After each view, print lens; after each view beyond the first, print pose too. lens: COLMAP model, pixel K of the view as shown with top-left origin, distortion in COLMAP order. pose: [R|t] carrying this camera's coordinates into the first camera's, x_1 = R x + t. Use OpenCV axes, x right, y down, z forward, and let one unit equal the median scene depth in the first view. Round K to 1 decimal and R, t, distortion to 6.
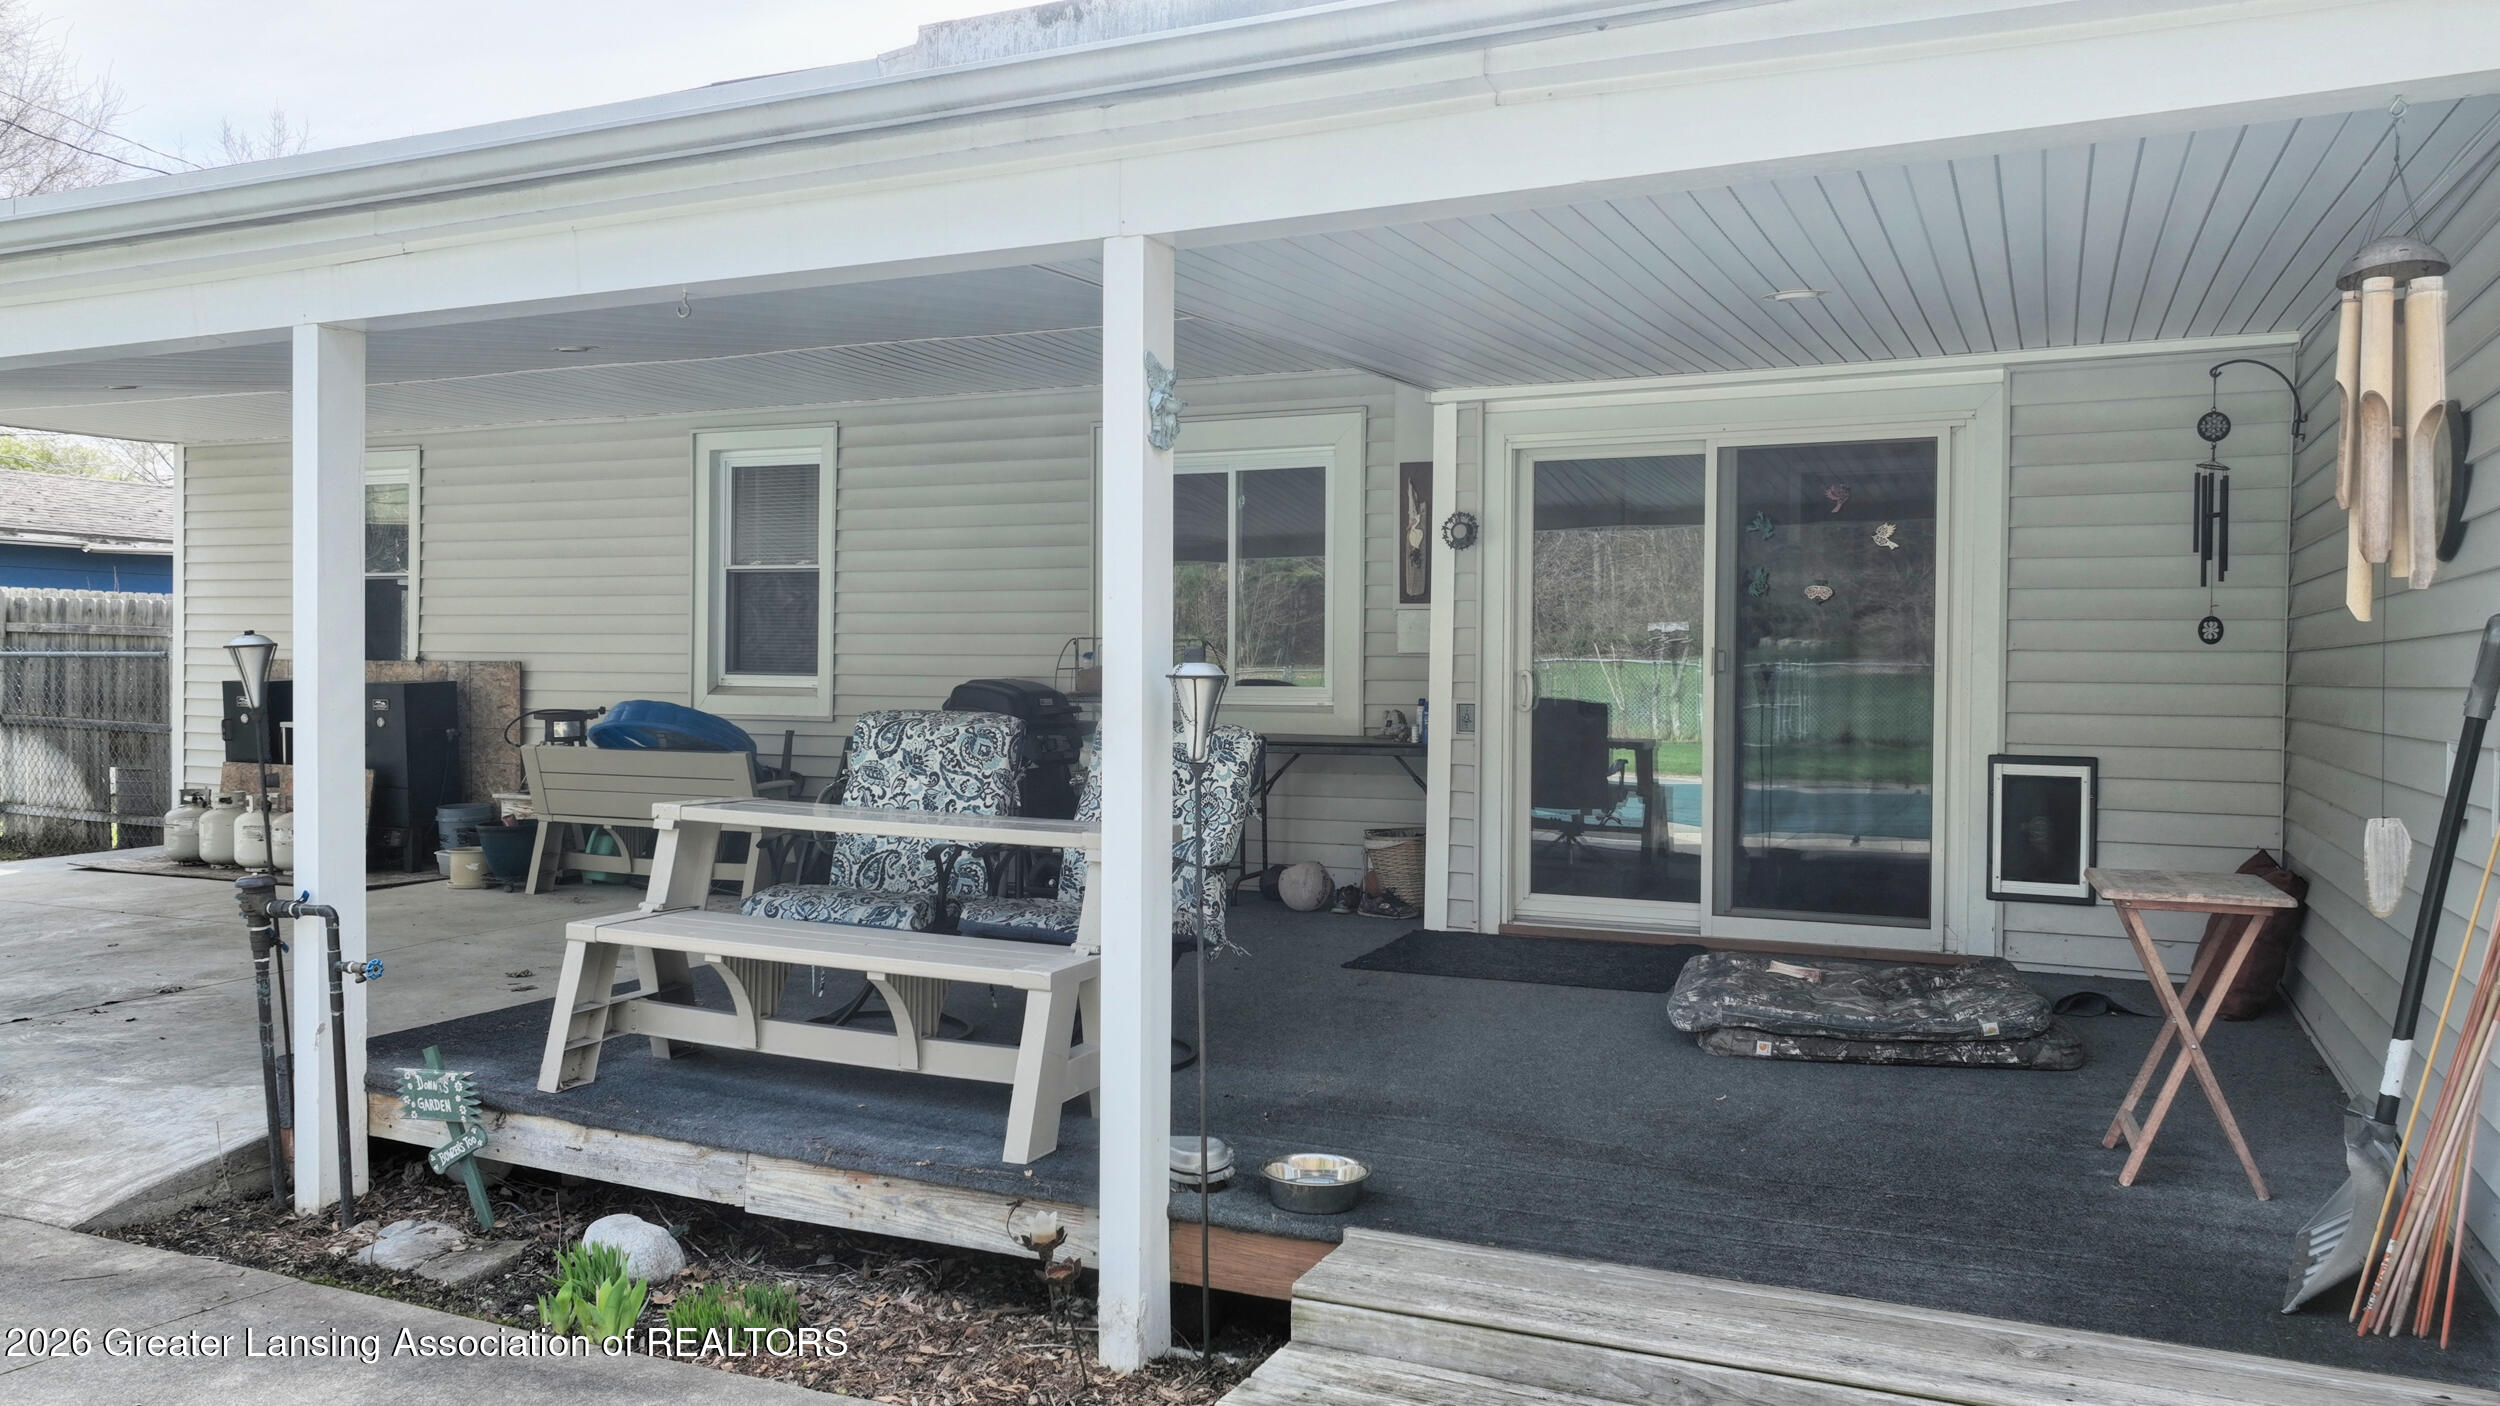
lens RADIAL K [[1785.9, 0, 1237.8], [0, 1785.9, 701.4], [0, 0, 1]] dist [0.005282, 0.000548]
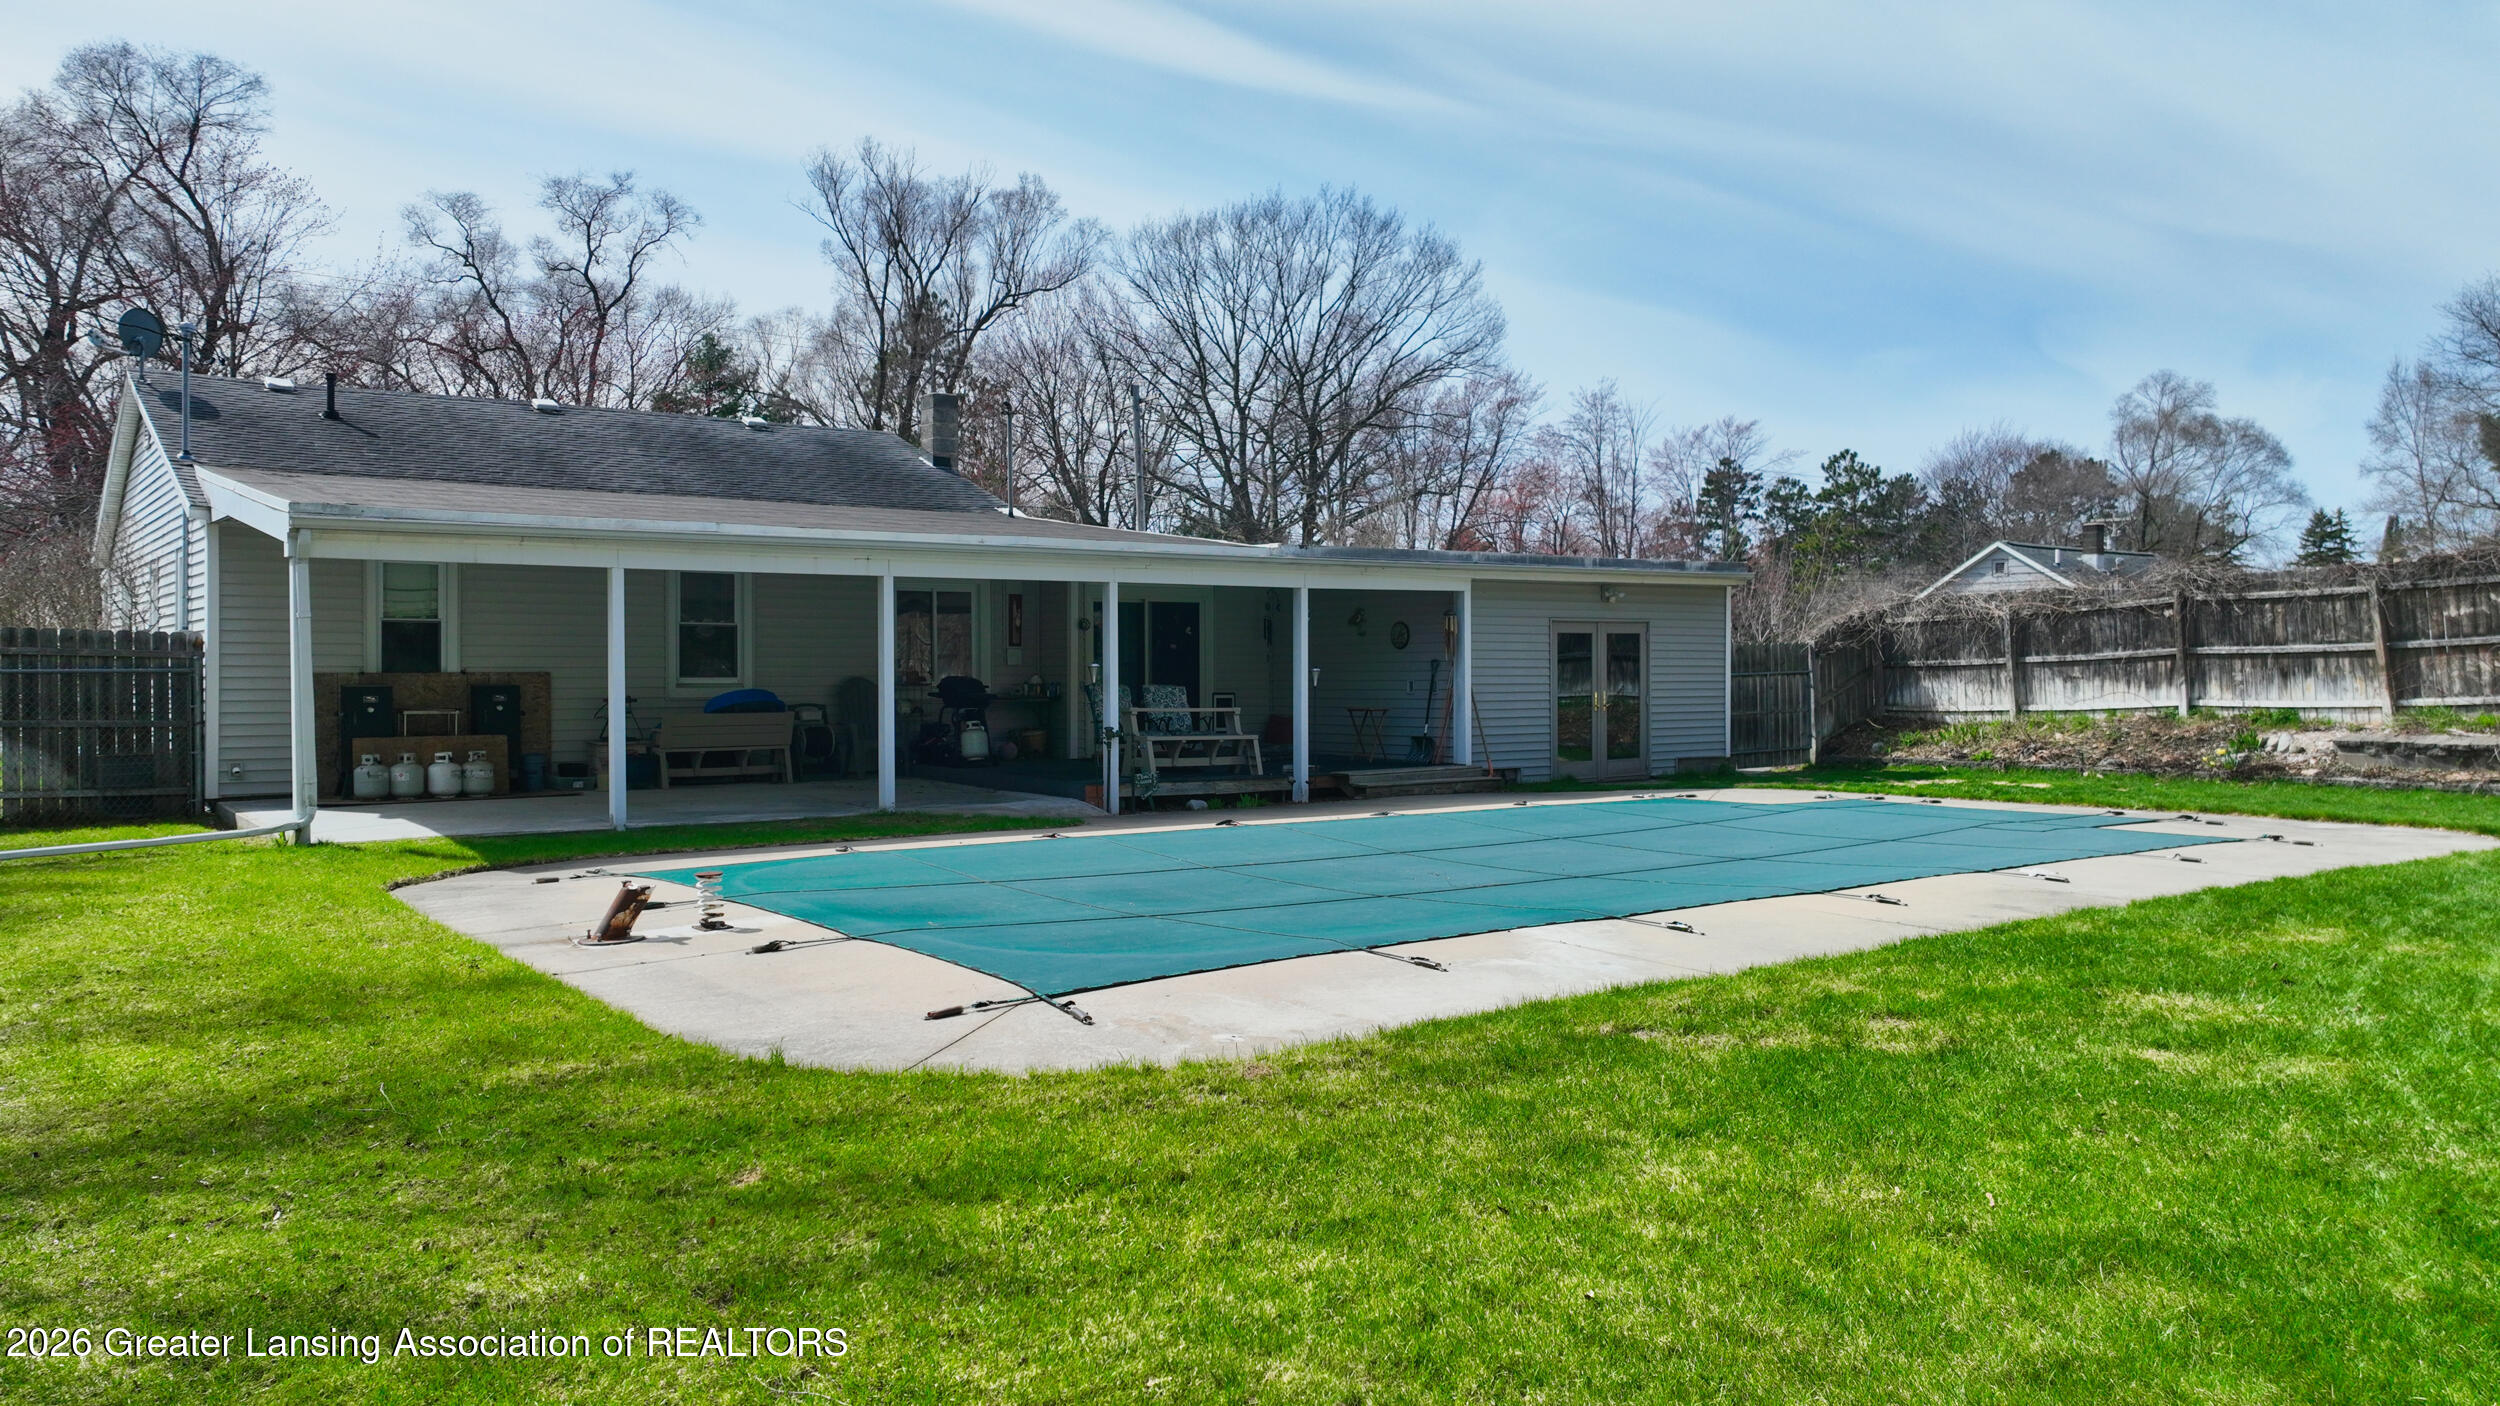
lens RADIAL K [[1754.4, 0, 1259.9], [0, 1754.4, 686.1], [0, 0, 1]] dist [0.006669, 0.010681]
pose [[0.467030, -0.019150, 0.884034, -1.949759], [0.024311, 0.999666, 0.008812, -0.007902], [-0.883907, 0.017376, 0.467340, -0.538394]]
